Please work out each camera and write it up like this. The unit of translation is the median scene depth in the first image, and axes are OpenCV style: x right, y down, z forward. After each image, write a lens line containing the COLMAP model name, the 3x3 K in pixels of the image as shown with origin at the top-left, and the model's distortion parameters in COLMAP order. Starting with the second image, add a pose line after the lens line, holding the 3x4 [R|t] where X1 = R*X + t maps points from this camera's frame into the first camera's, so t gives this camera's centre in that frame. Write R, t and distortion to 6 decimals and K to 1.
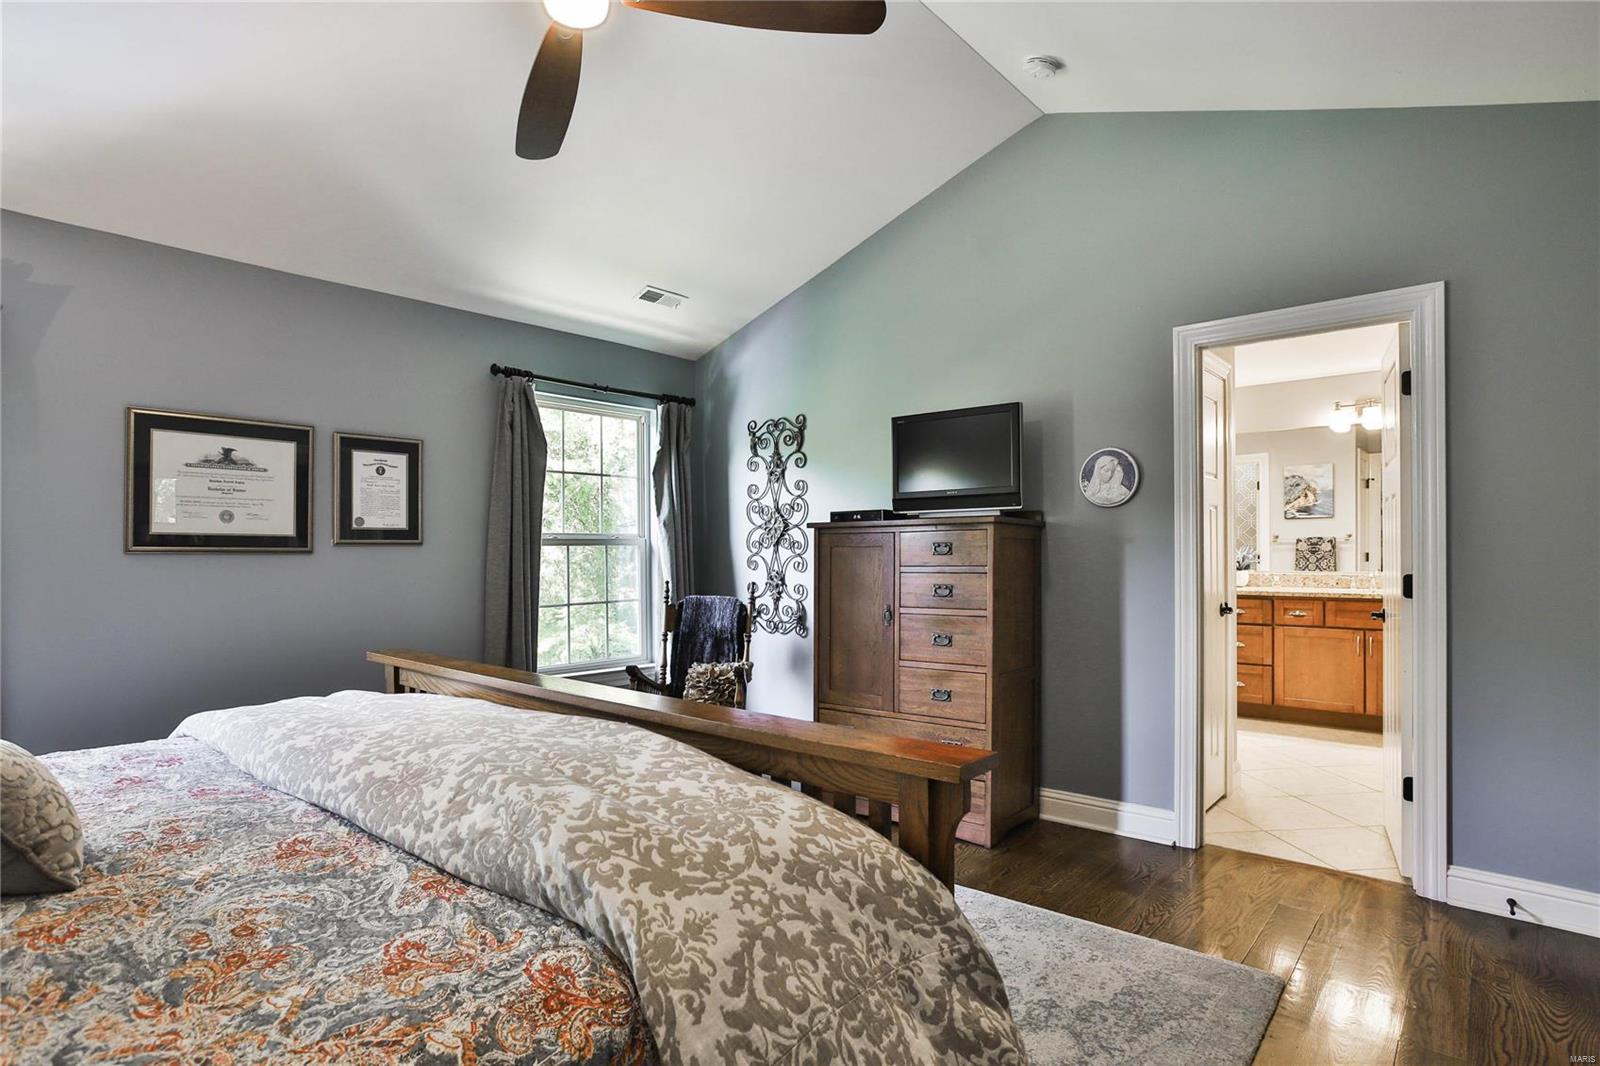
lens RADIAL K [[837.3, 0, 792.1], [0, 837.3, 538.9], [0, 0, 1]] dist [-0.054033, 0.034934]
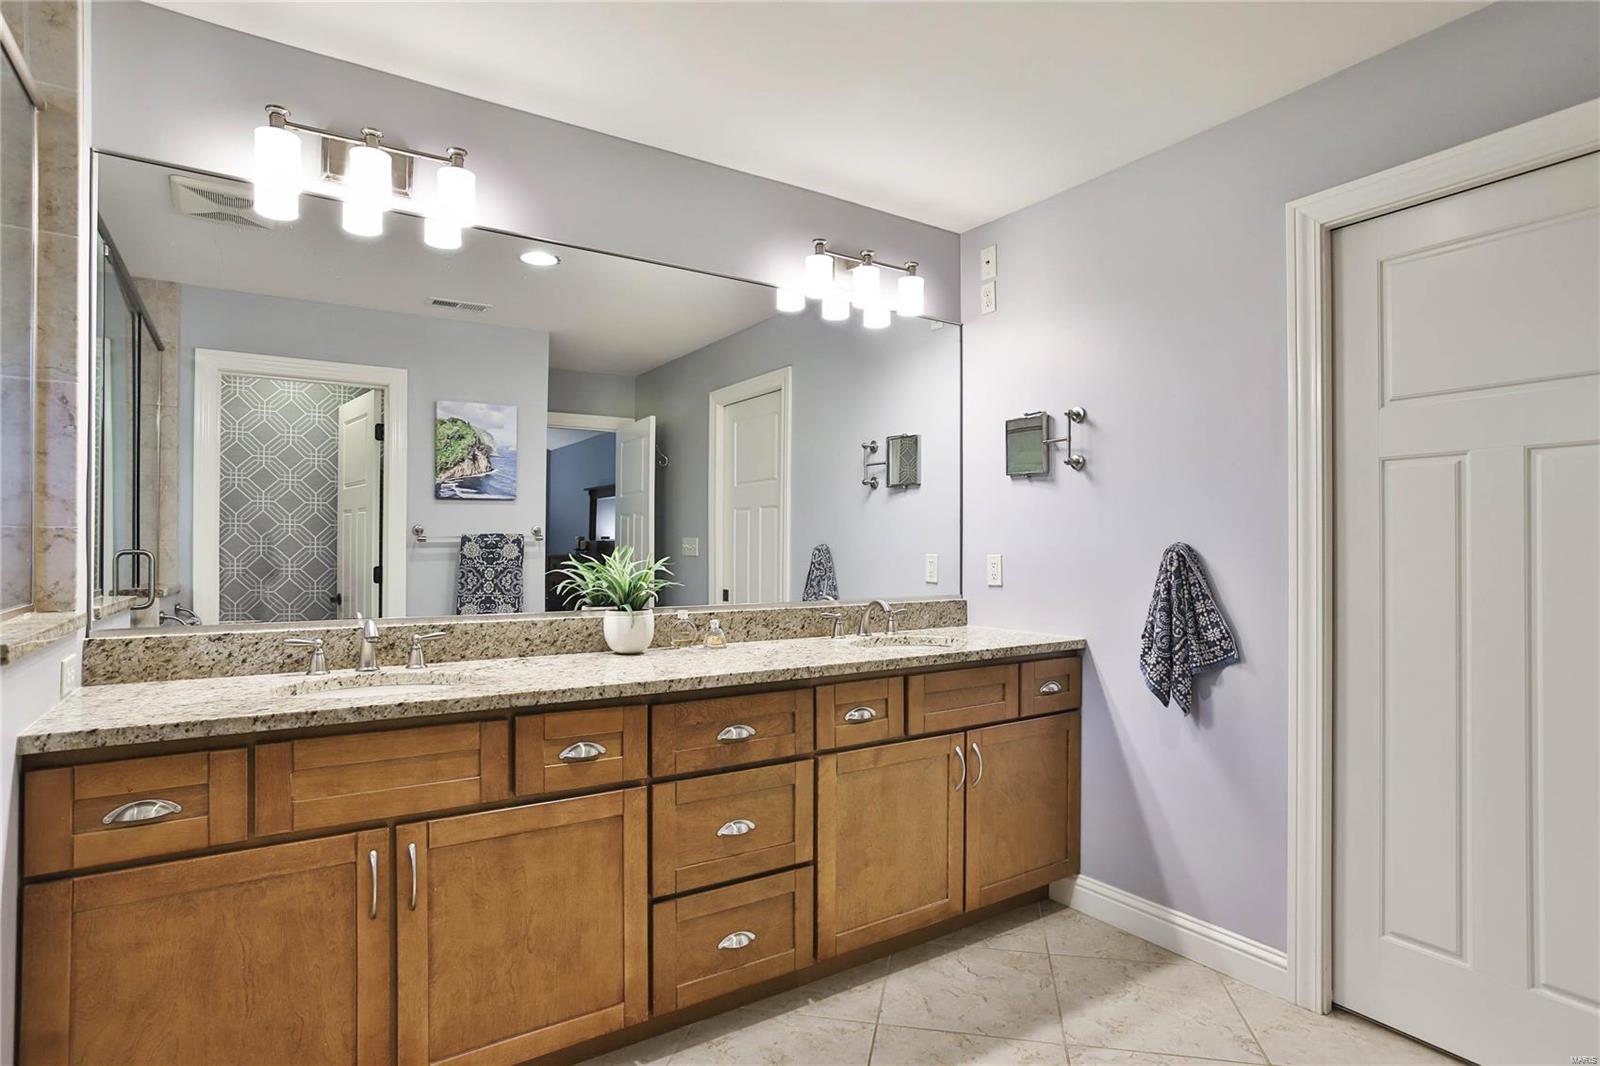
lens RADIAL K [[837.3, 0, 792.1], [0, 837.3, 538.9], [0, 0, 1]] dist [-0.054033, 0.034934]
pose [[0.267456, 0.017052, 0.963419, 0.147435], [-0.010253, 0.999837, -0.014850, 0.007683], [-0.963515, -0.005906, 0.267588, 0.654456]]
